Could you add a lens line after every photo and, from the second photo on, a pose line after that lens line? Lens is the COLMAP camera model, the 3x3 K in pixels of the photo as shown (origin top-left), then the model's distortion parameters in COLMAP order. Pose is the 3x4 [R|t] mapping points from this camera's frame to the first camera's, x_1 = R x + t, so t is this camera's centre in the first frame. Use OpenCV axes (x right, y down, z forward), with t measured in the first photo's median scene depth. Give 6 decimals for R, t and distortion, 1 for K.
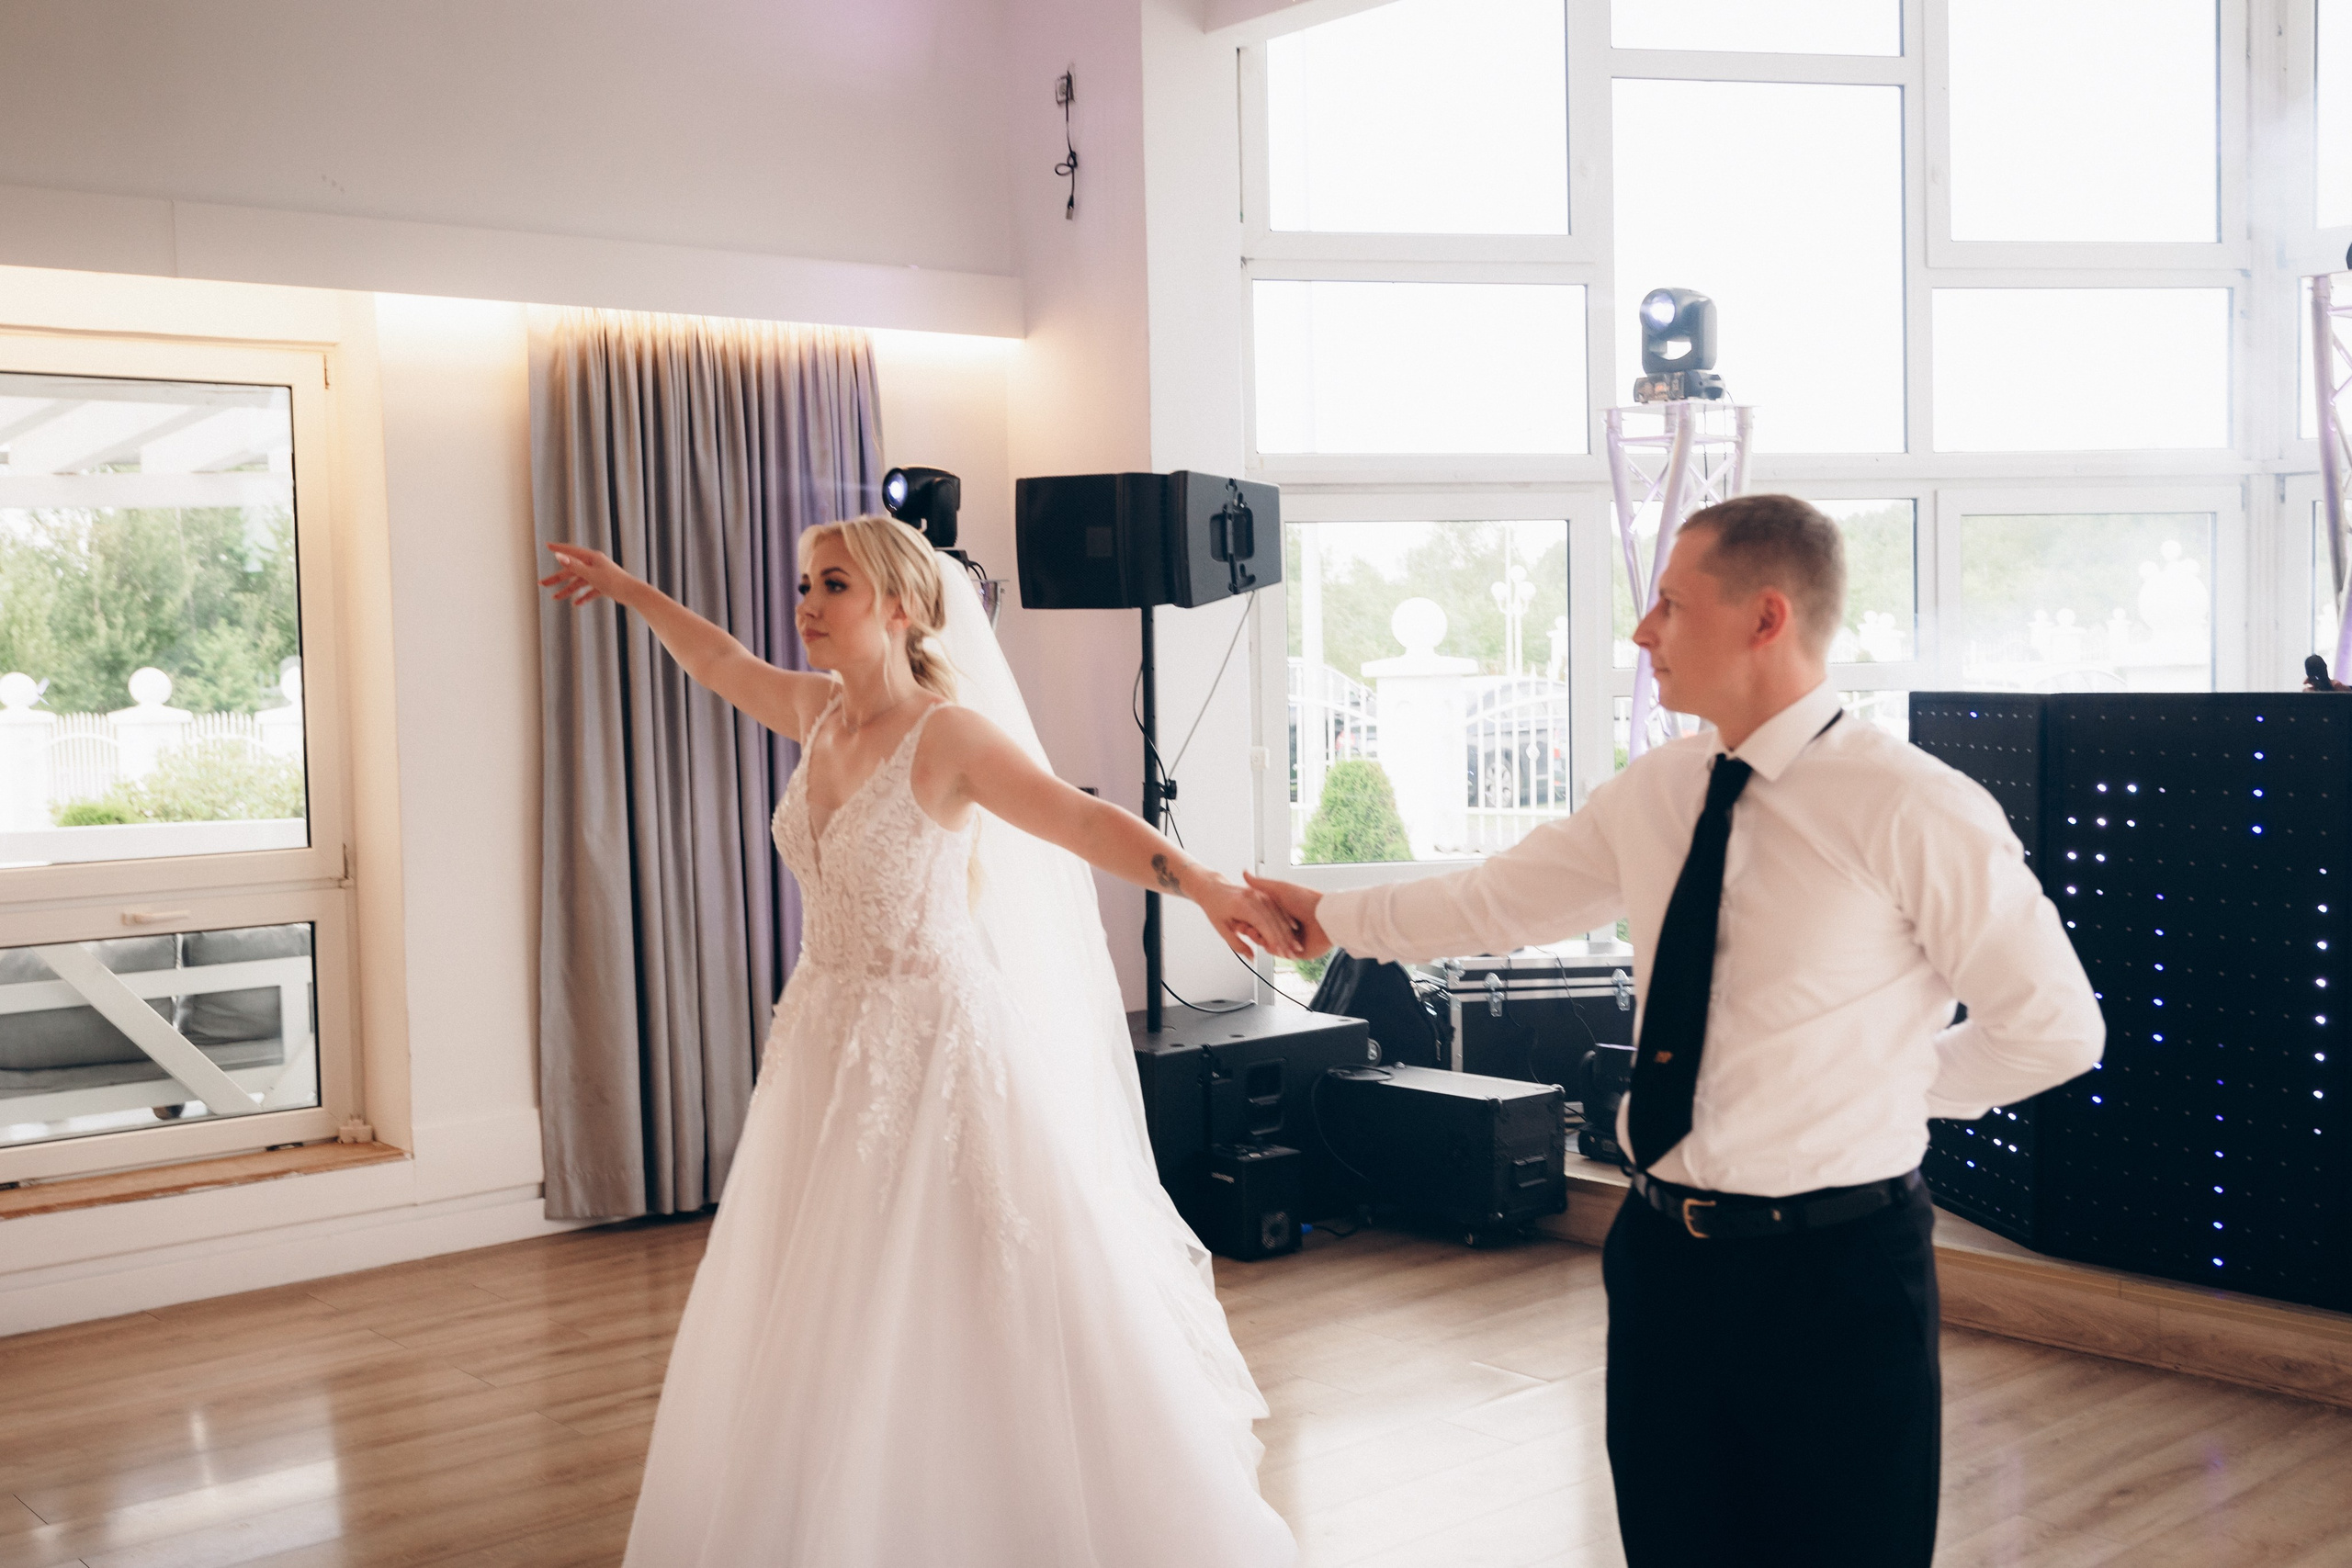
lens RADIAL K [[2576.8, 0, 1183.5], [0, 2576.8, 788.5], [0, 0, 1]] dist [-0.010582, 0.000000]
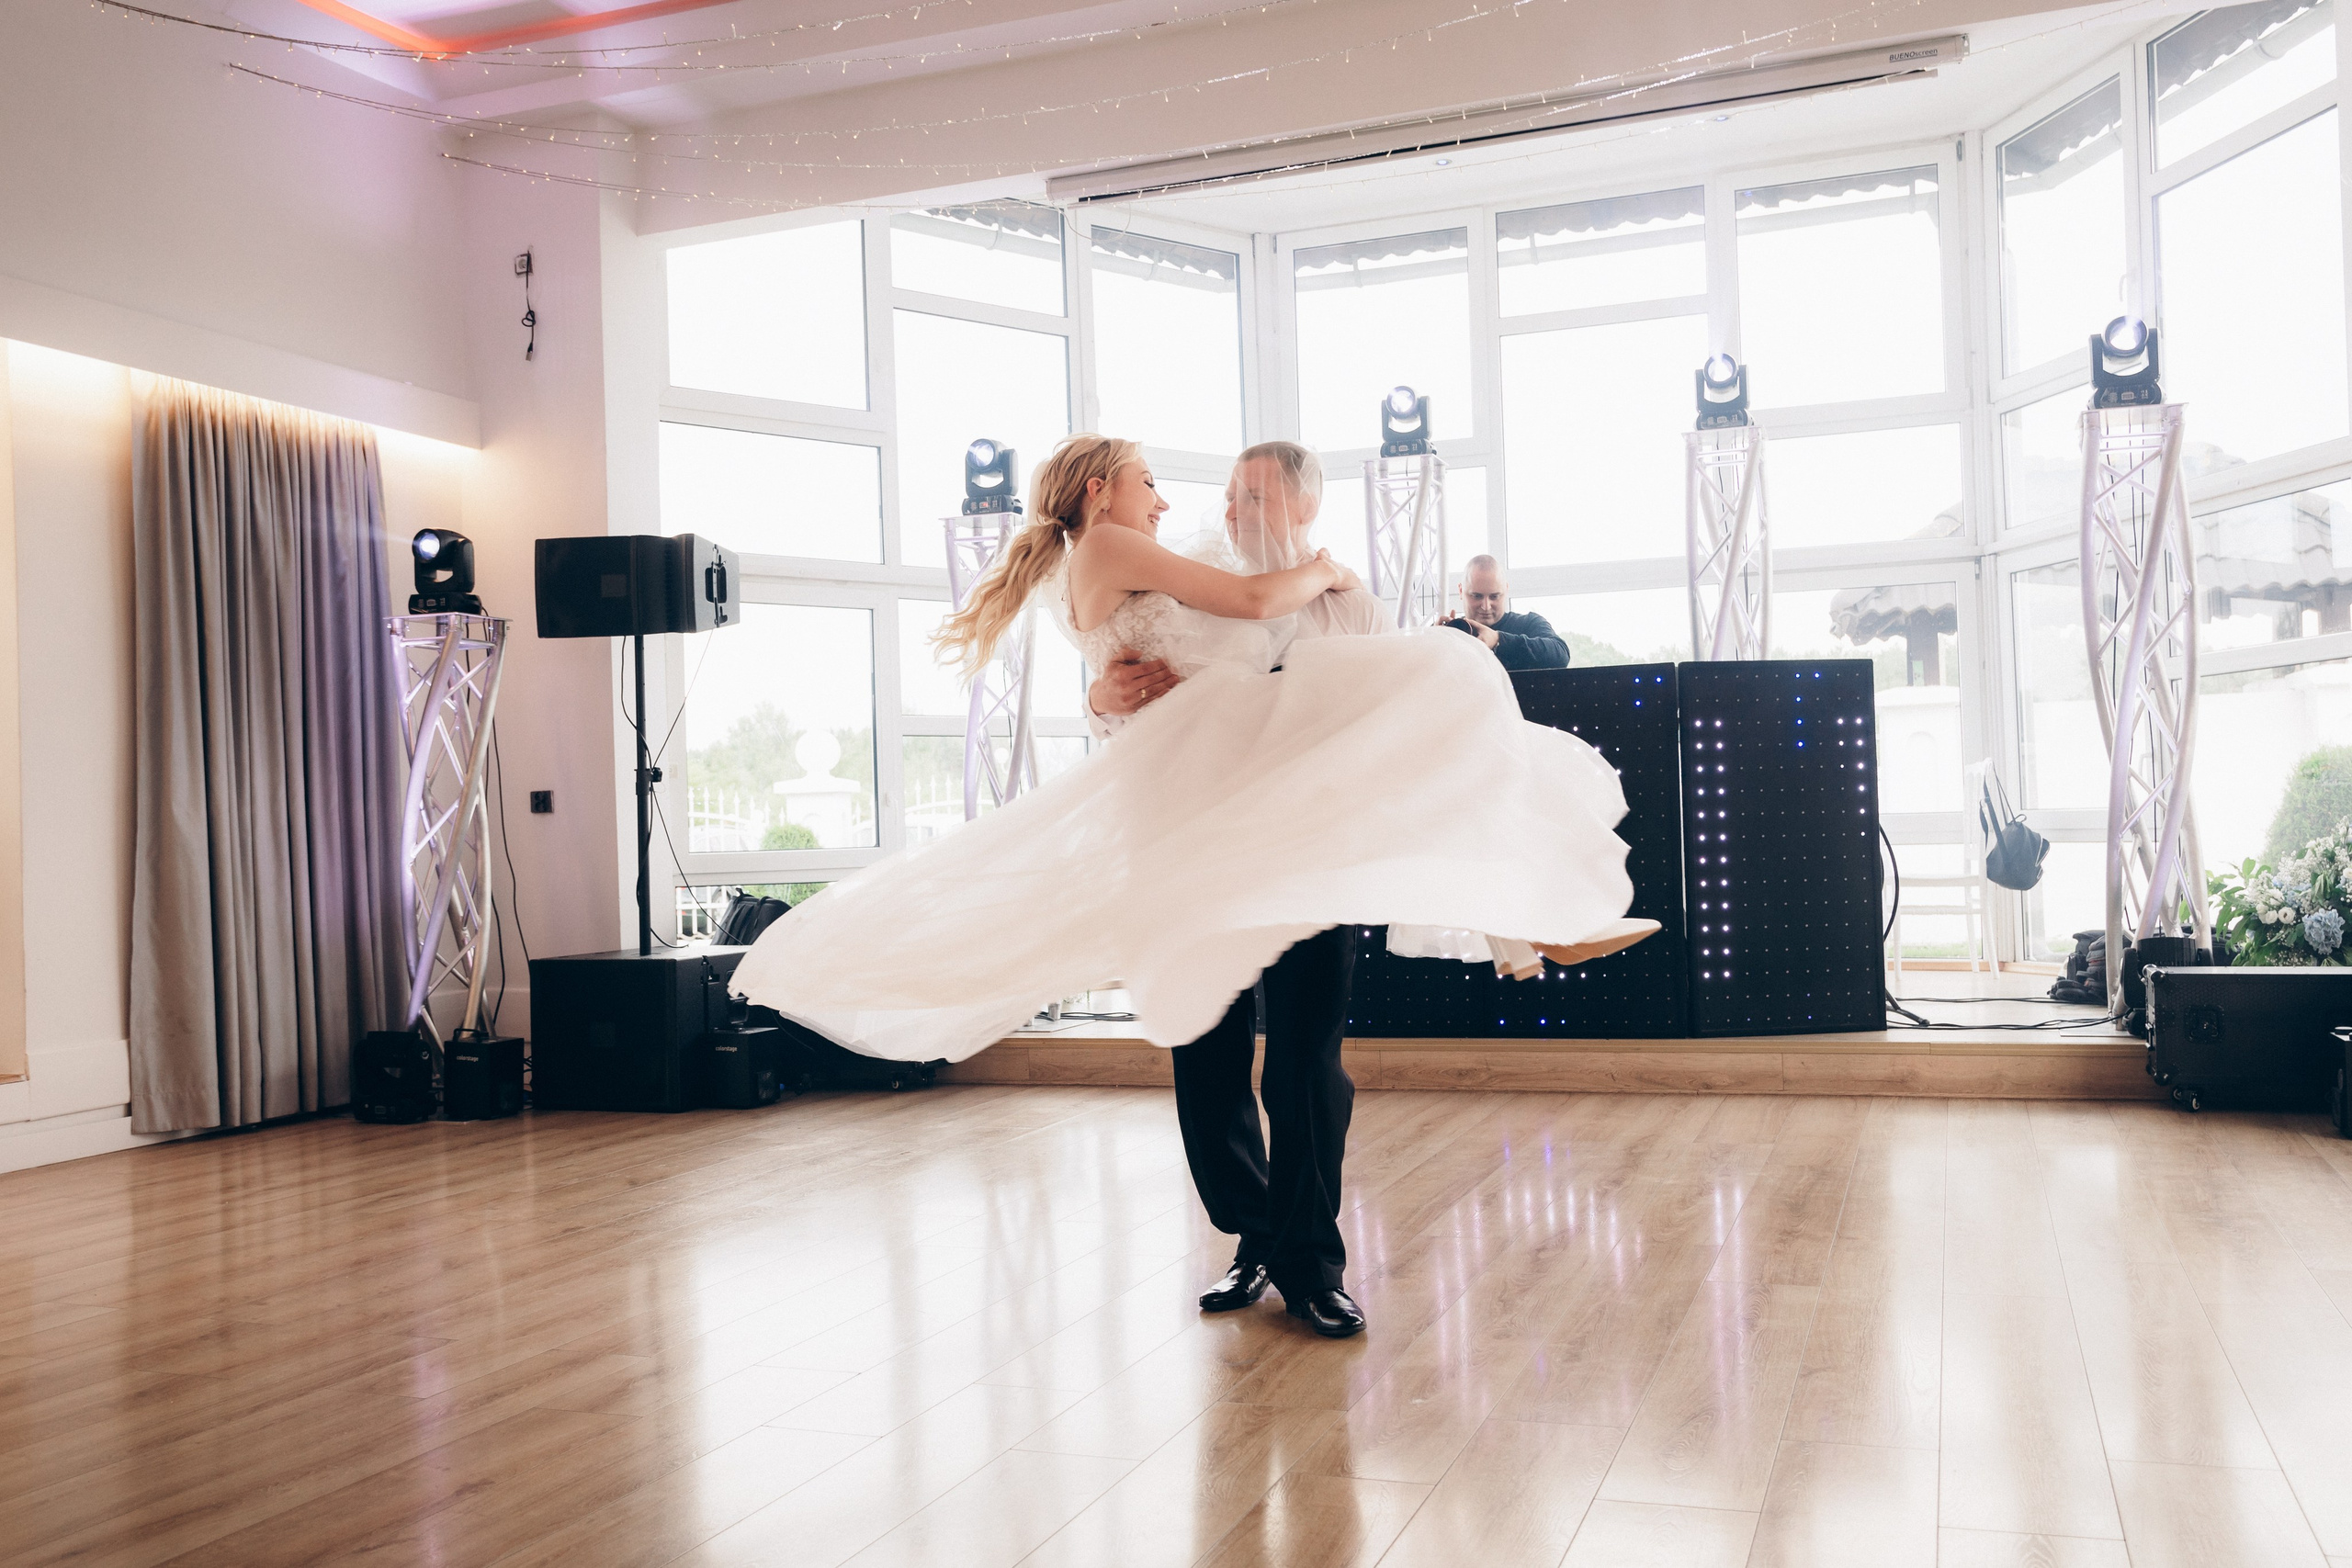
lens RADIAL K [[2127.7, 0, 1173.0], [0, 2127.7, 788.6], [0, 0, 1]] dist [0.009477, 0.018977]
pose [[0.868312, 0.006275, 0.495979, -0.319661], [0.044009, 0.995002, -0.089635, 0.118519], [-0.494062, 0.099659, 0.863696, -0.093446]]
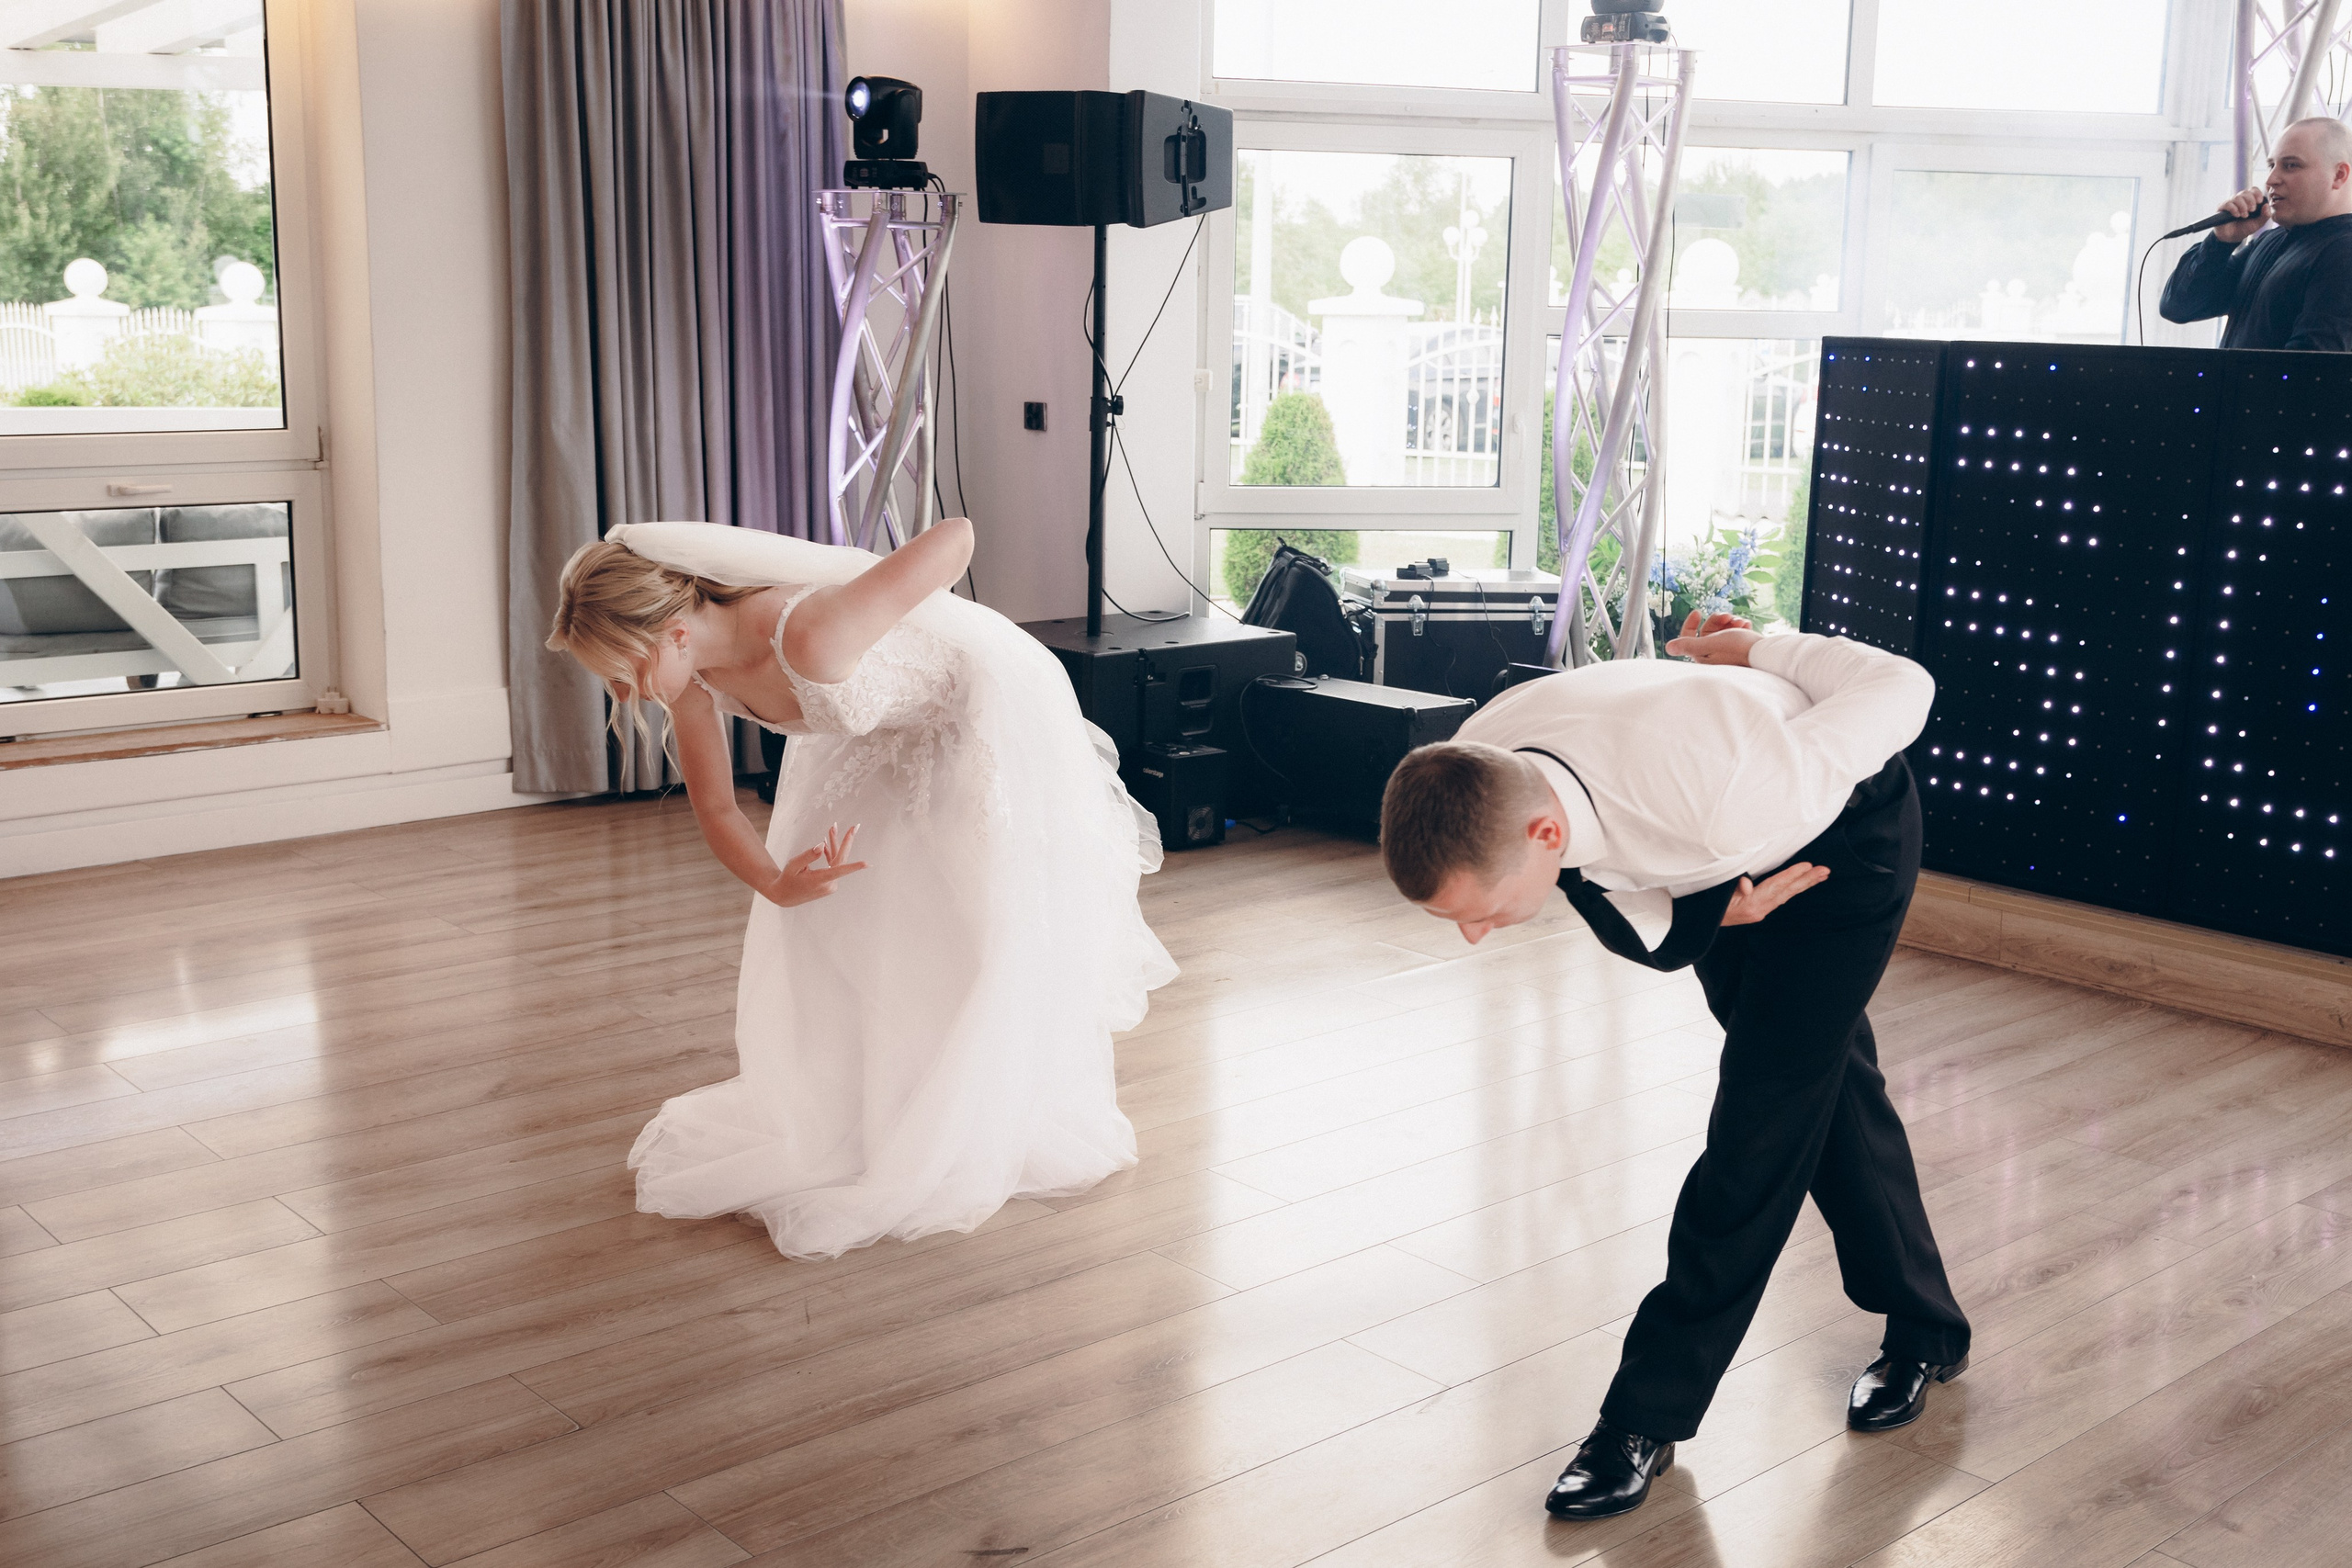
lens RADIAL K [[2576.8, 0, 1183.3], [0, 2576.8, 814.3], [0, 0, 1]] dist [-0.010582, 0.000000]
pose [[0.998993, 0.035113, 0.027923, -0.001507], [-0.038834, 0.988472, 0.146341, 0.010489], [-0.022463, -0.147278, 0.988840, -0.056094]]
